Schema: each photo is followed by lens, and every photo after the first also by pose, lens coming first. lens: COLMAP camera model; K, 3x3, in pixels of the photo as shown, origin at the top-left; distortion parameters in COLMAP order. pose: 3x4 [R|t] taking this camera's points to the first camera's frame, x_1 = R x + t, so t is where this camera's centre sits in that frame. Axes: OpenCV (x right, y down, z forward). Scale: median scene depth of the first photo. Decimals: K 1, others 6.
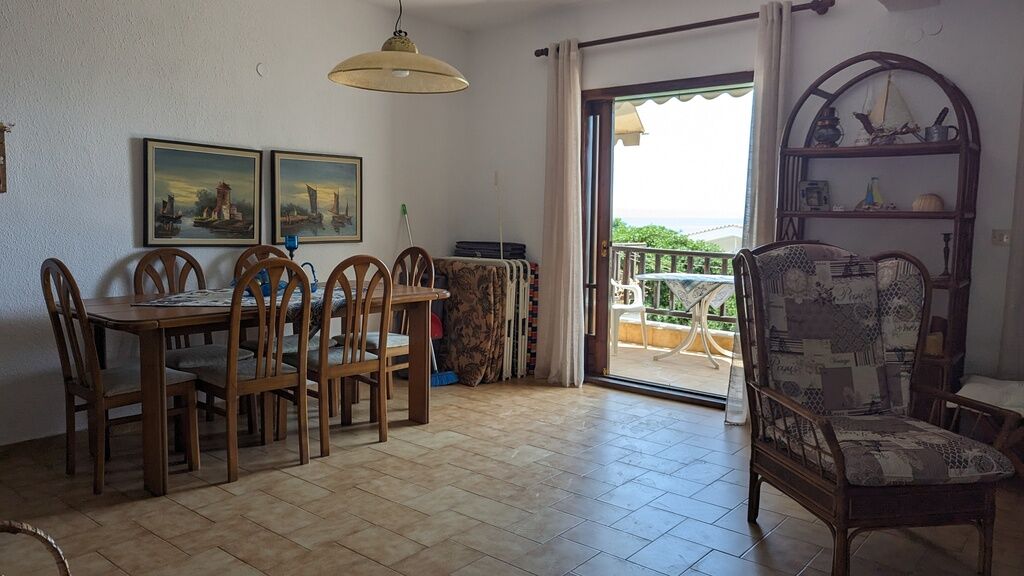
lens RADIAL K [[733.3, 0, 511.9], [0, 733.3, 281.0], [0, 0, 1]] dist [0.043332, -0.033906]
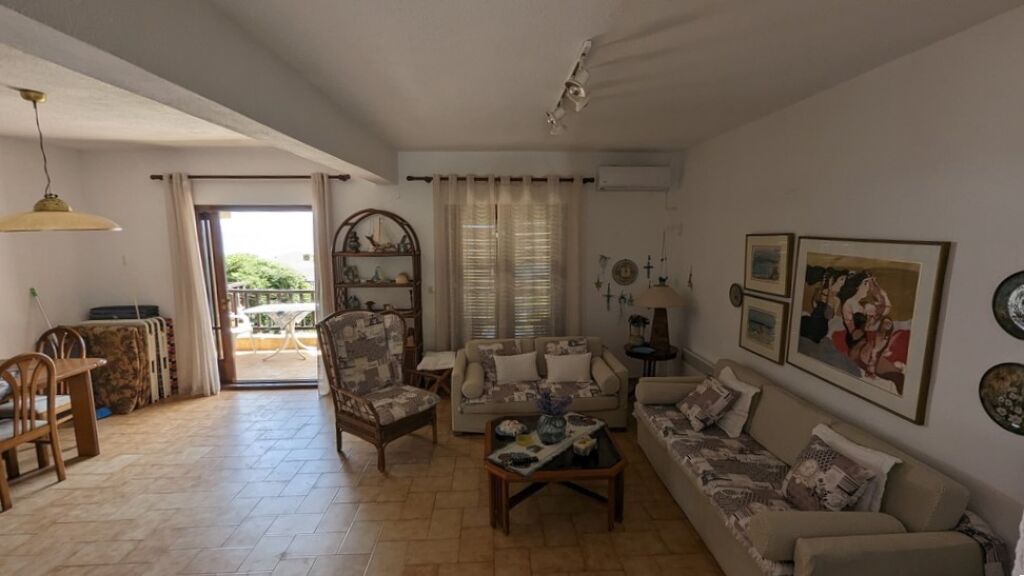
lens RADIAL K [[448.0, 0, 515.8], [0, 448.0, 289.8], [0, 0, 1]] dist [0.002587, -0.000538]
pose [[0.732151, -0.106628, 0.672745, -0.085741], [0.075769, 0.994291, 0.075132, -0.141816], [-0.676915, -0.004035, 0.736050, -0.200059]]
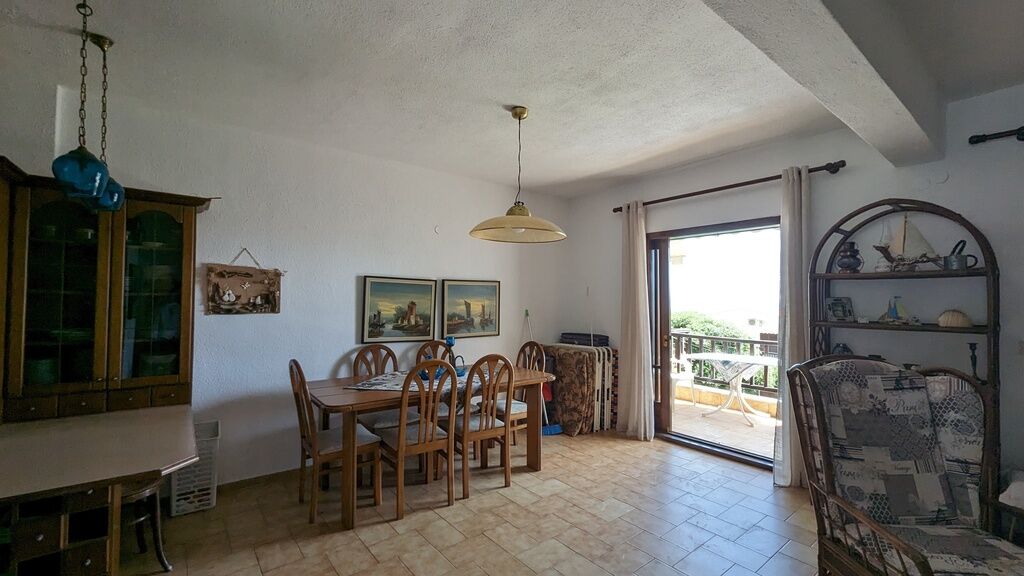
lens RADIAL K [[424.4, 0, 514.8], [0, 424.4, 291.7], [0, 0, 1]] dist [0.003402, -0.001405]
pose [[0.981278, -0.012411, -0.192195, -0.001699], [-0.009075, 0.993833, -0.110511, -0.063963], [0.192381, 0.110186, 0.975115, 0.183401]]
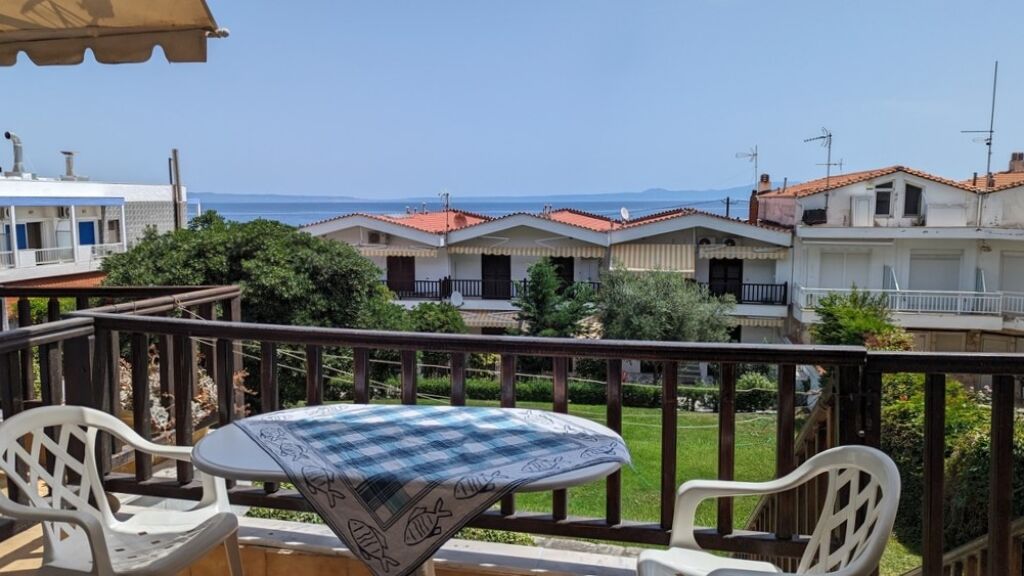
lens RADIAL K [[733.3, 0, 512.6], [0, 733.3, 285.1], [0, 0, 1]] dist [0.043332, -0.033906]
pose [[0.871751, -0.066872, 0.485365, 0.251179], [0.054676, 0.997732, 0.039262, -0.135609], [-0.486889, -0.007688, 0.873430, 1.207209]]
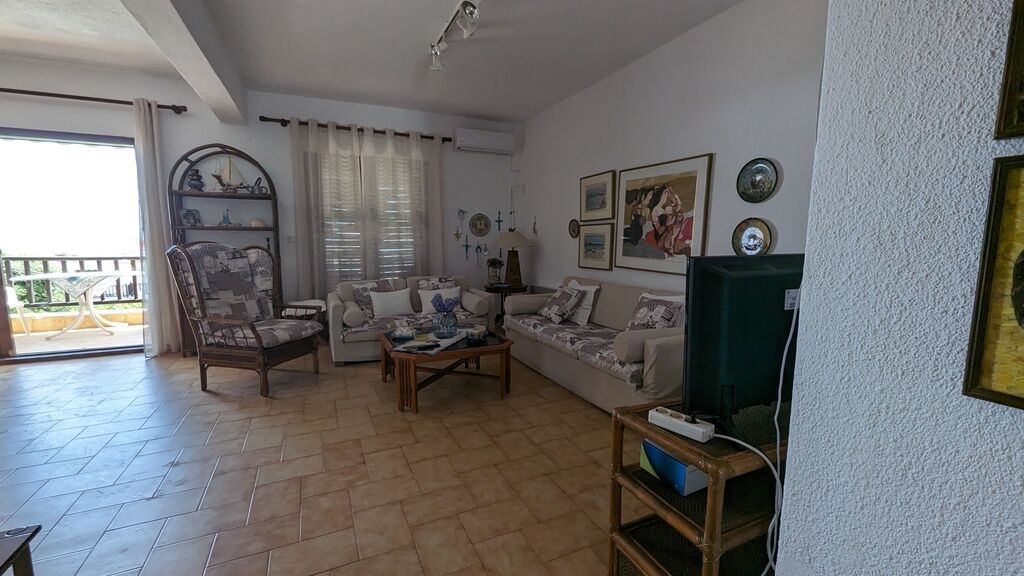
lens RADIAL K [[424.4, 0, 515.2], [0, 424.4, 289.9], [0, 0, 1]] dist [0.003402, -0.001405]
pose [[0.412907, -0.121433, 0.902642, -0.233871], [0.083282, 0.991954, 0.095352, 0.026425], [-0.906958, 0.035802, 0.419698, -0.145901]]
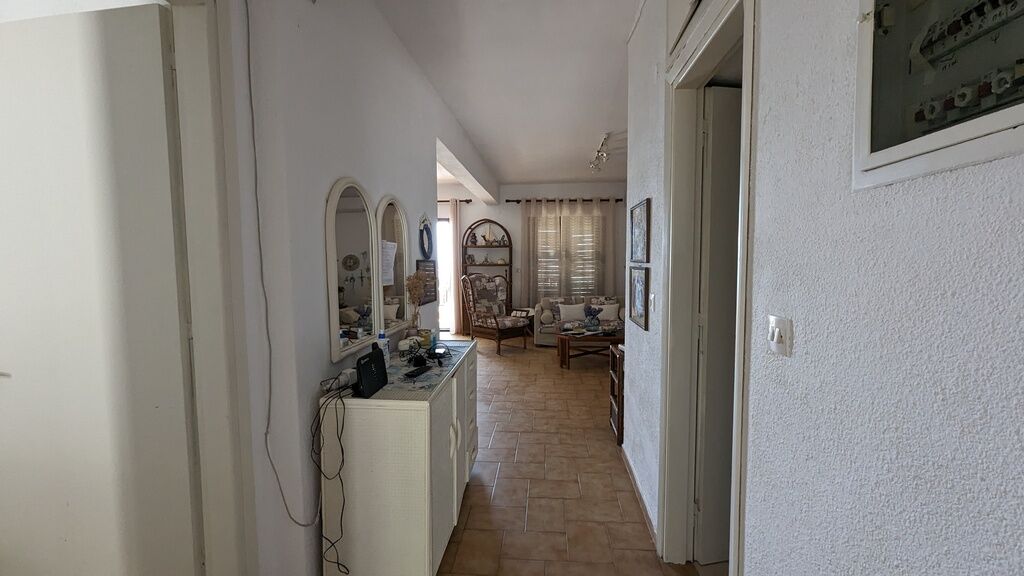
lens RADIAL K [[424.4, 0, 516.1], [0, 424.4, 290.0], [0, 0, 1]] dist [0.003402, -0.001405]
pose [[0.809335, -0.055669, 0.584704, -0.569714], [0.067832, 0.997696, 0.001097, 0.033277], [-0.583418, 0.038774, 0.811246, -0.676322]]
